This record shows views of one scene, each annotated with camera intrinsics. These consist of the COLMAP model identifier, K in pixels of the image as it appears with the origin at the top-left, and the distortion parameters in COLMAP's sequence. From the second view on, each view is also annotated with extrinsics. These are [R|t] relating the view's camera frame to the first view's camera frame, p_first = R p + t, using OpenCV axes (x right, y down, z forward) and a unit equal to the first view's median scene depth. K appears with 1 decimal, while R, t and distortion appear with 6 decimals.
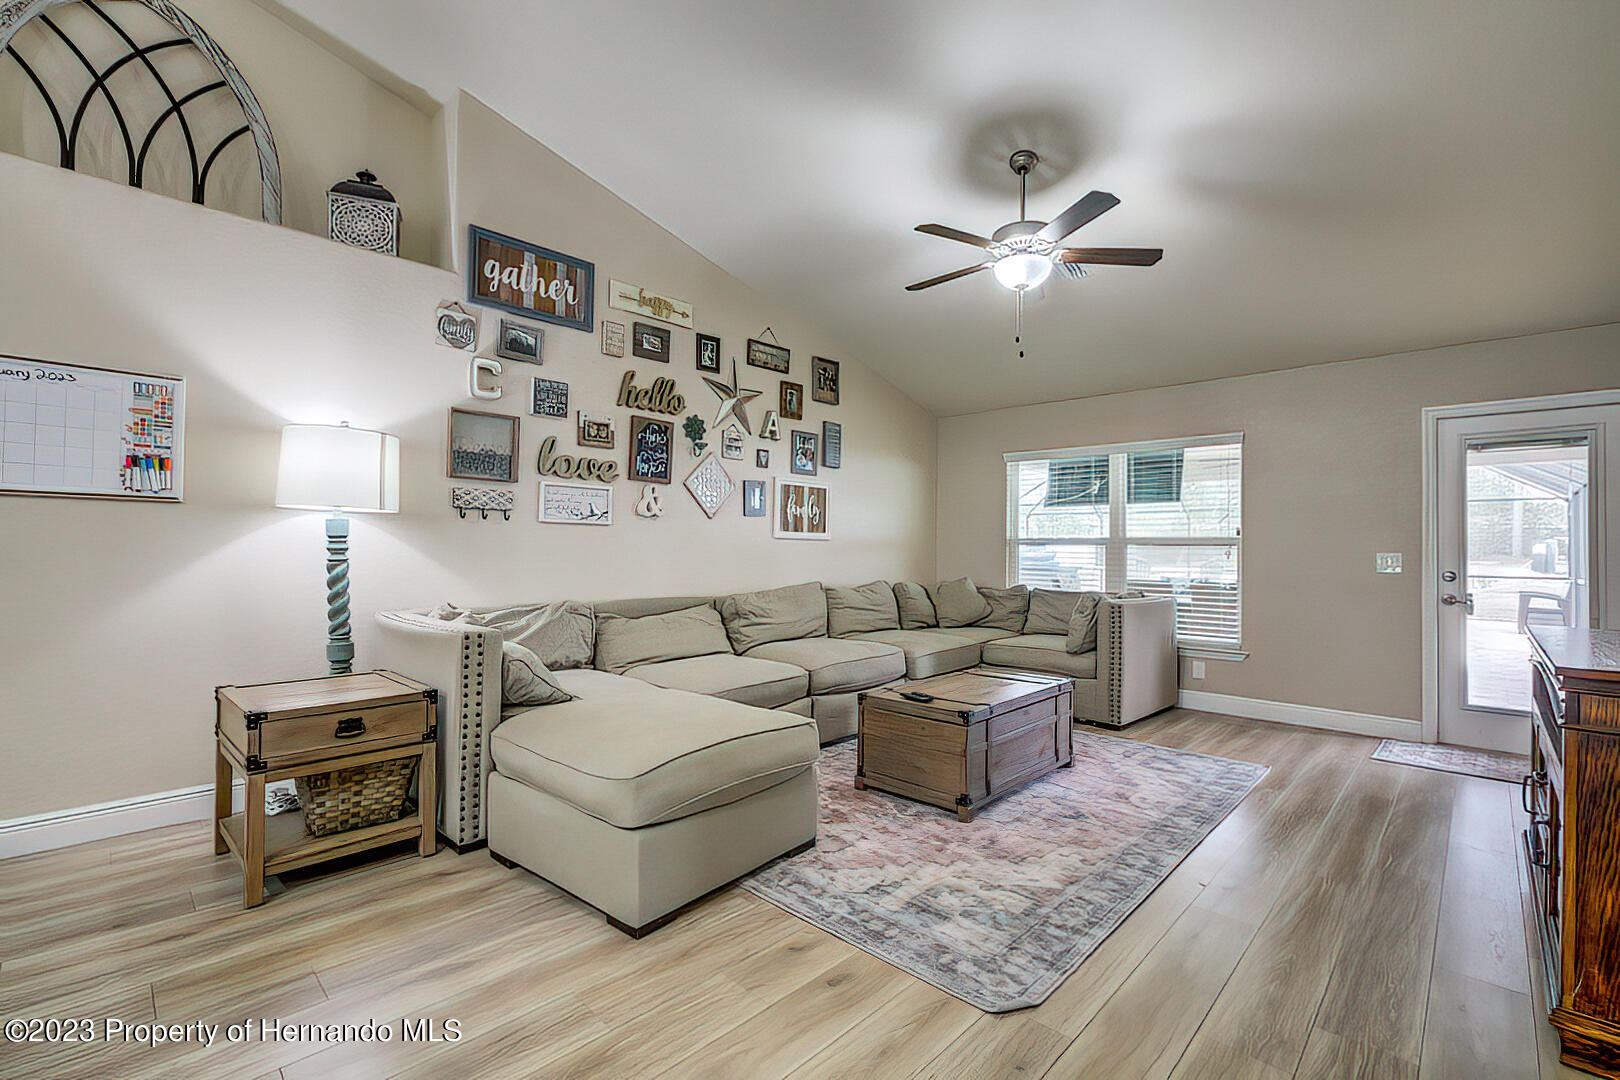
lens RADIAL K [[685.9, 0, 810.0], [0, 685.9, 540.0], [0, 0, 1]] dist [-0.015315, -0.000106]
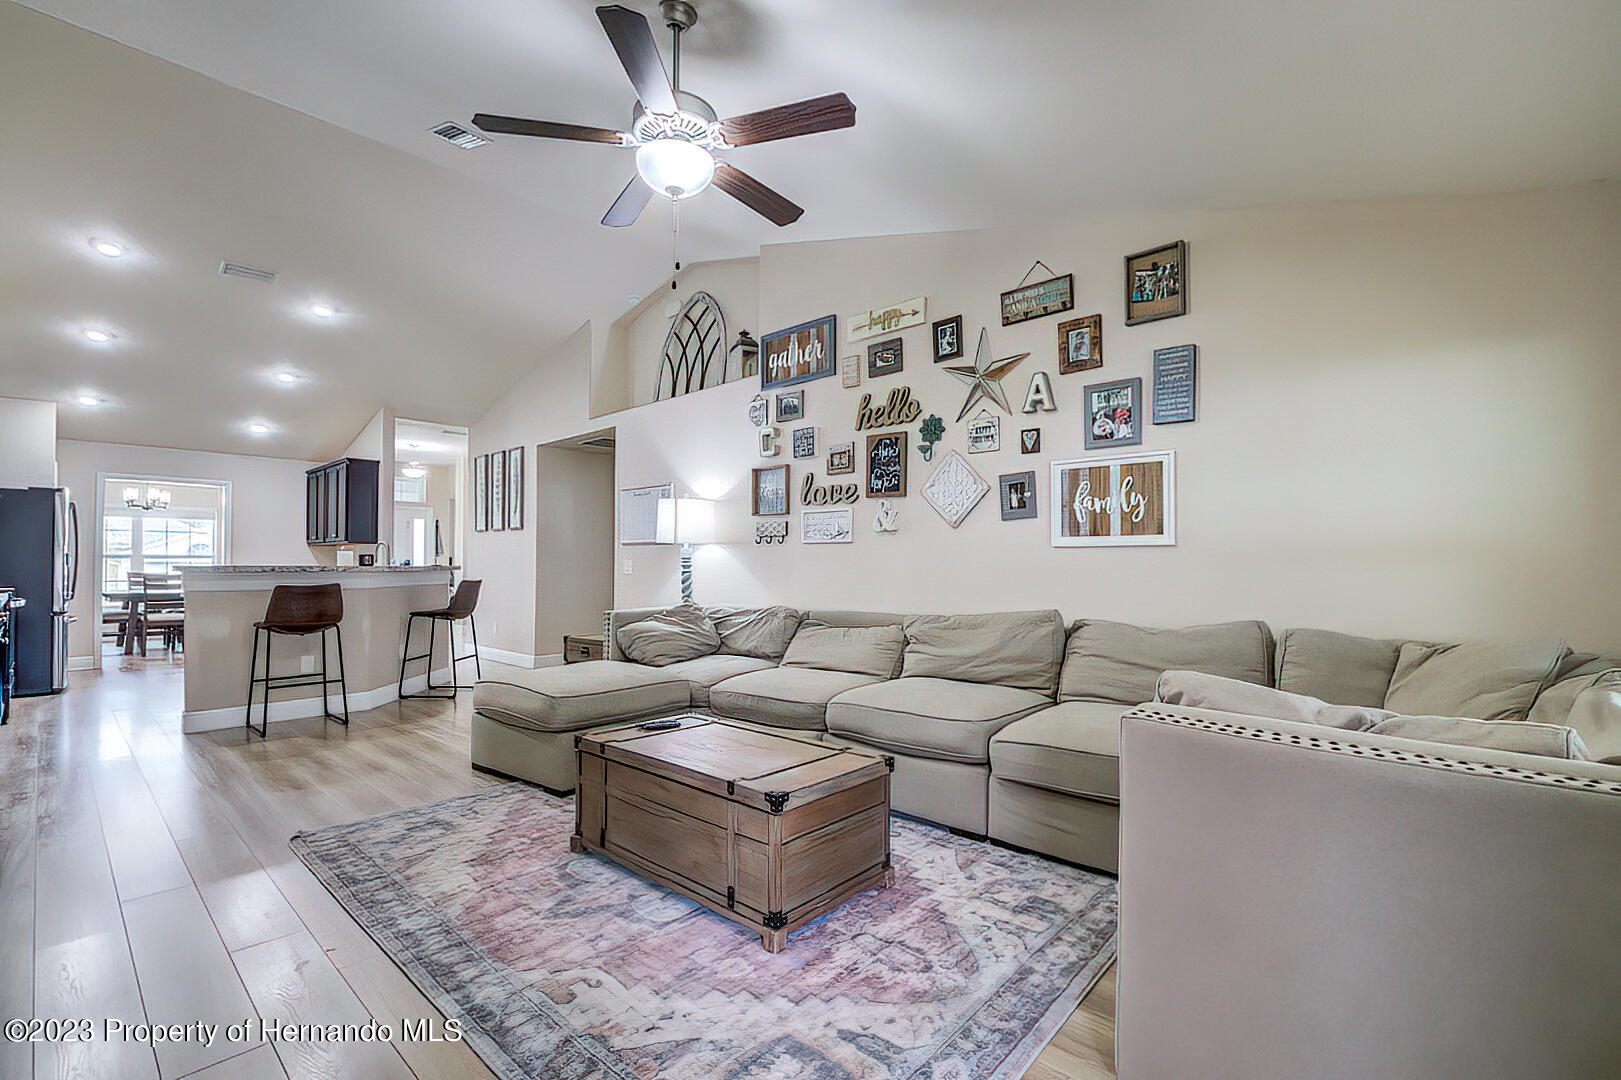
lens RADIAL K [[708.6, 0, 809.2], [0, 708.6, 562.4], [0, 0, 1]] dist [-0.017521, 0.000237]
pose [[0.045564, -0.012570, -0.998882, 0.801287], [0.013878, 0.999832, -0.011949, 0.021845], [0.998865, -0.013318, 0.045731, 0.844651]]
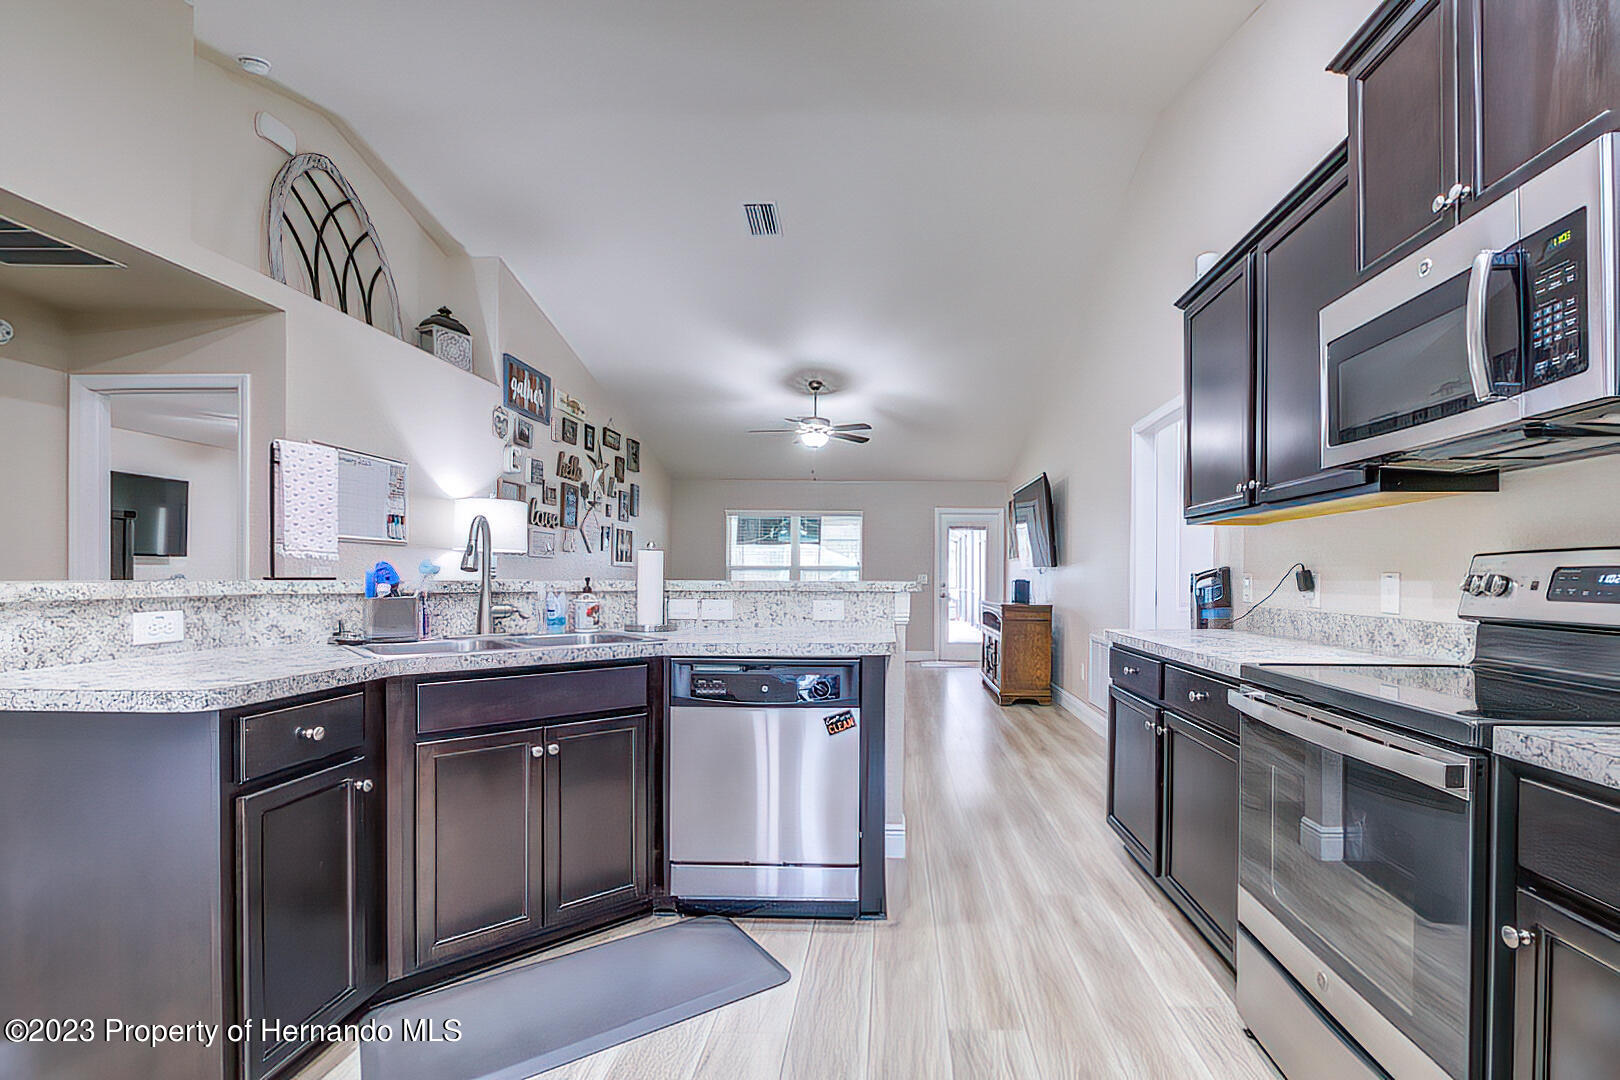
lens RADIAL K [[702.8, 0, 829.9], [0, 702.8, 566.3], [0, 0, 1]] dist [-0.012321, 0.001131]
pose [[0.770219, 0.002831, 0.637773, -0.760133], [-0.007748, 0.999958, 0.004919, -0.014638], [-0.637732, -0.008730, 0.770209, -0.503202]]
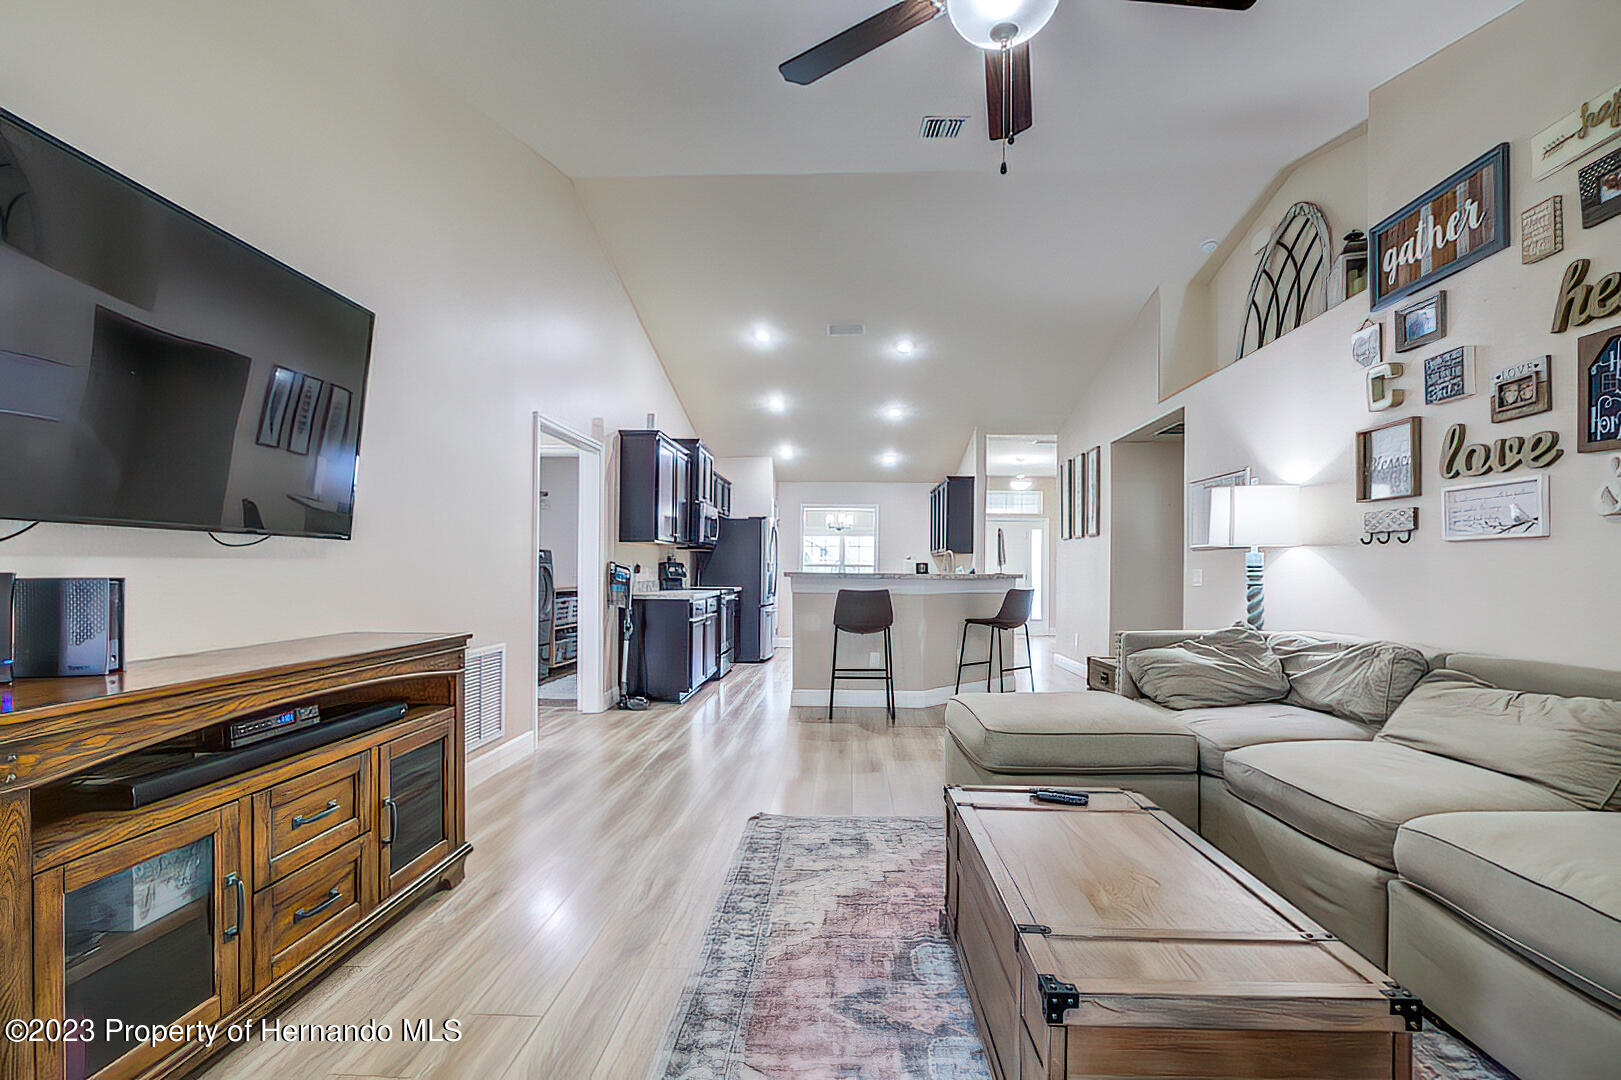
lens RADIAL K [[703.2, 0, 830.4], [0, 703.2, 566.3], [0, 0, 1]] dist [-0.012321, 0.001131]
pose [[-0.733660, -0.020224, -0.679216, 0.563761], [-0.005706, 0.999705, -0.023603, 0.021024], [0.679493, -0.013441, -0.733559, 0.980541]]
